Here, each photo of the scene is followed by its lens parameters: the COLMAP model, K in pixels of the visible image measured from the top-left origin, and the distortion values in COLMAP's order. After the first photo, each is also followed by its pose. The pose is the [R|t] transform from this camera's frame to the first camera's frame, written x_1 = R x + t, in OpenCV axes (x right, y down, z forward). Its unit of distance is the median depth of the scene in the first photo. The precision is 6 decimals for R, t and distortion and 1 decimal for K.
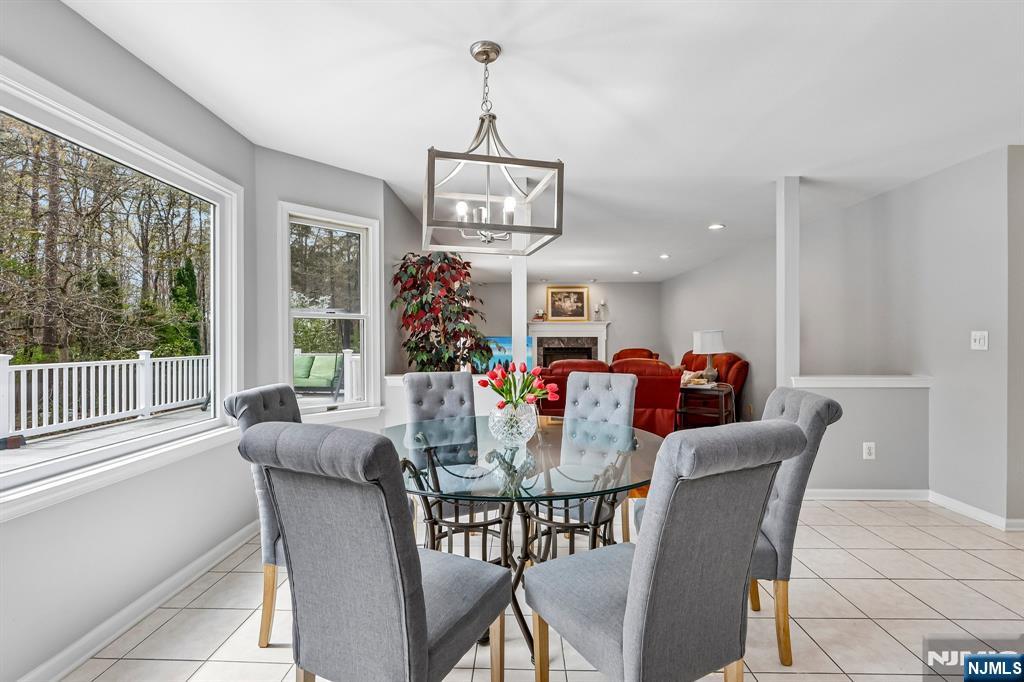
lens RADIAL K [[473.7, 0, 516.4], [0, 473.7, 337.8], [0, 0, 1]] dist [-0.023607, 0.000092]
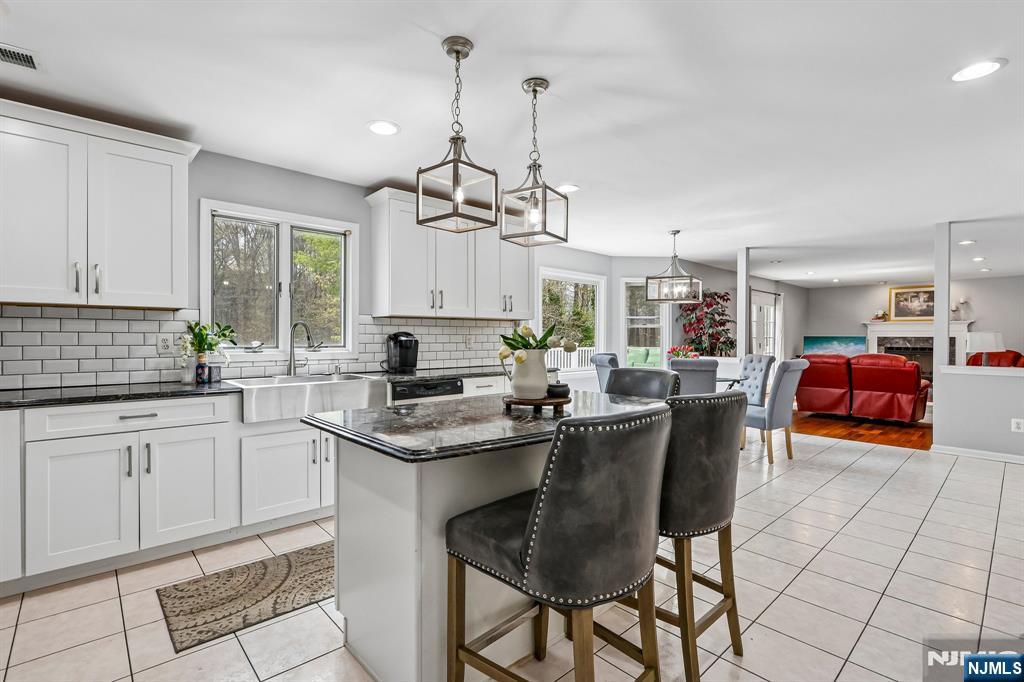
lens RADIAL K [[473.7, 0, 512.5], [0, 473.7, 339.4], [0, 0, 1]] dist [-0.023607, 0.000092]
pose [[0.692960, 0.007807, -0.720934, 0.330738], [-0.004744, 0.999969, 0.006270, 0.001873], [0.720960, -0.000925, 0.692976, -0.413125]]
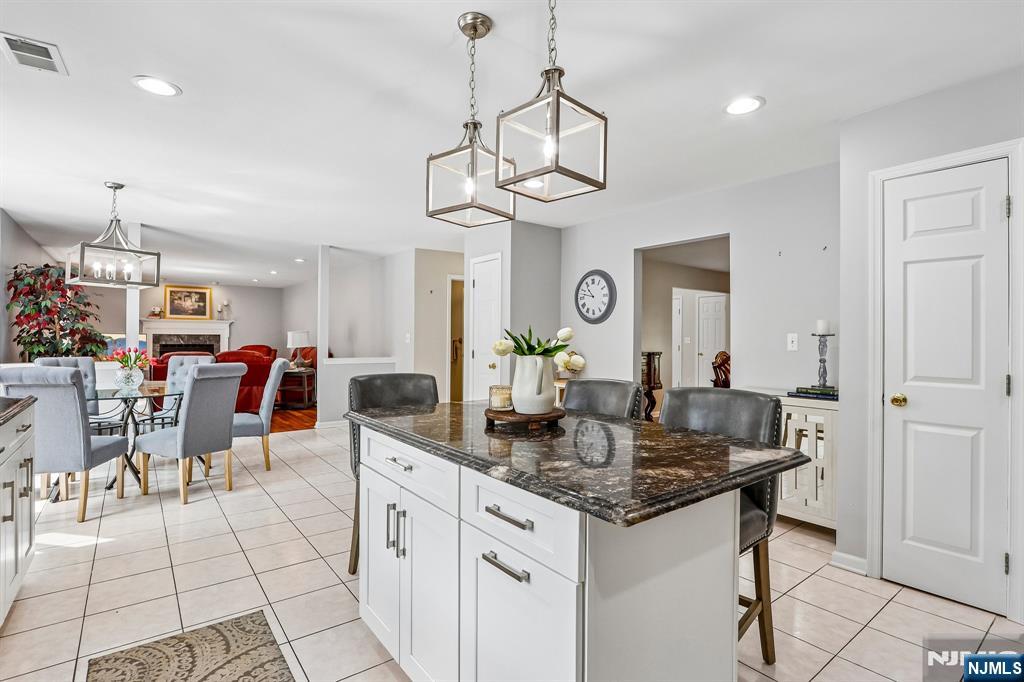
lens RADIAL K [[473.7, 0, 502.7], [0, 473.7, 334.5], [0, 0, 1]] dist [-0.023607, 0.000092]
pose [[0.777528, 0.010564, 0.628760, -0.005103], [-0.008489, 0.999944, -0.006302, -0.000647], [-0.628791, -0.000437, 0.777574, -0.376502]]
